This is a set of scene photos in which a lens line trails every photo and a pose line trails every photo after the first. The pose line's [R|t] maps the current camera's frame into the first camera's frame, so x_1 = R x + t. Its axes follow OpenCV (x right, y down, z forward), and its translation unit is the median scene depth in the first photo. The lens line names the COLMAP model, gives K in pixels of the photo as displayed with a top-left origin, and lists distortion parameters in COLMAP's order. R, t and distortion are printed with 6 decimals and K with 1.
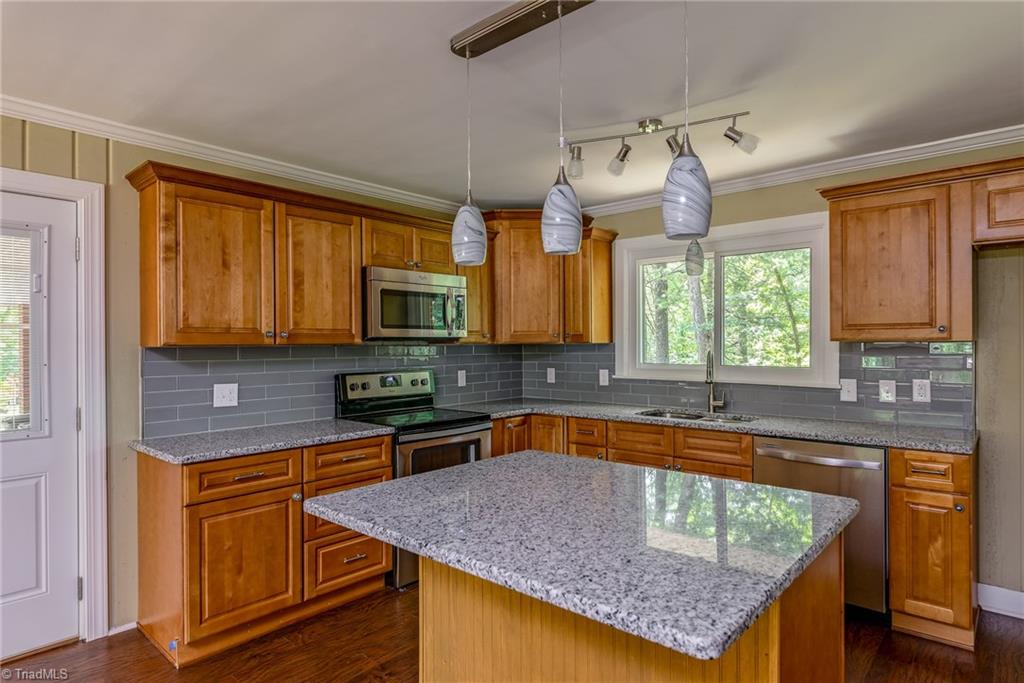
lens RADIAL K [[560.9, 0, 513.2], [0, 560.9, 340.5], [0, 0, 1]] dist [-0.002171, 0.002662]
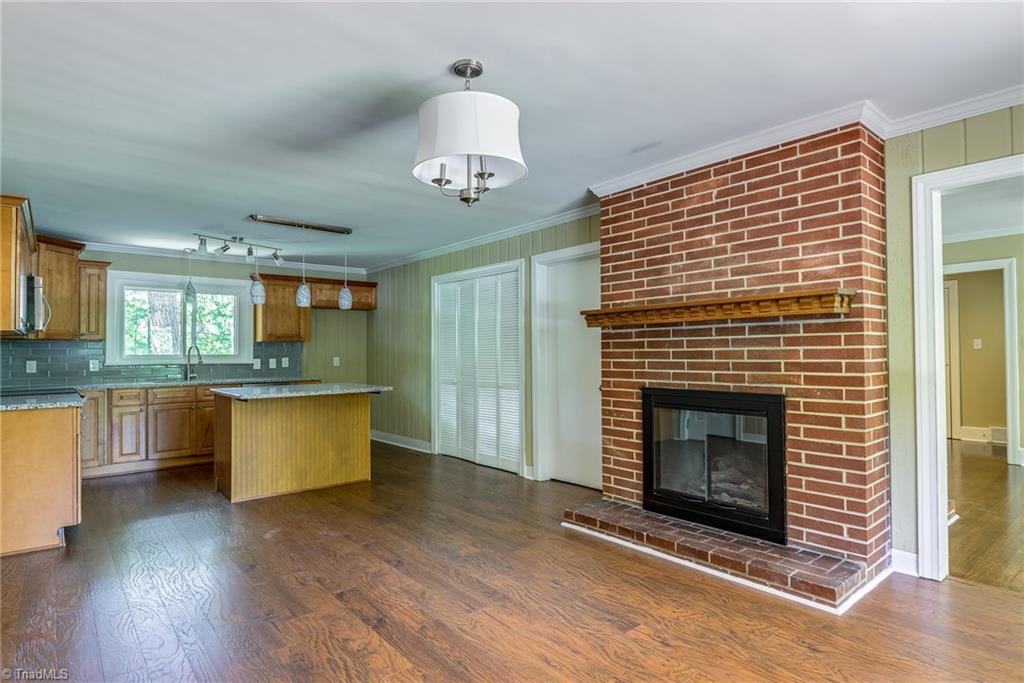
lens RADIAL K [[560.9, 0, 503.2], [0, 560.9, 346.5], [0, 0, 1]] dist [-0.002171, 0.002662]
pose [[0.152102, 0.015539, 0.988243, -1.537326], [0.004038, 0.999858, -0.016343, 0.065508], [-0.988357, 0.006476, 0.152018, -0.317697]]
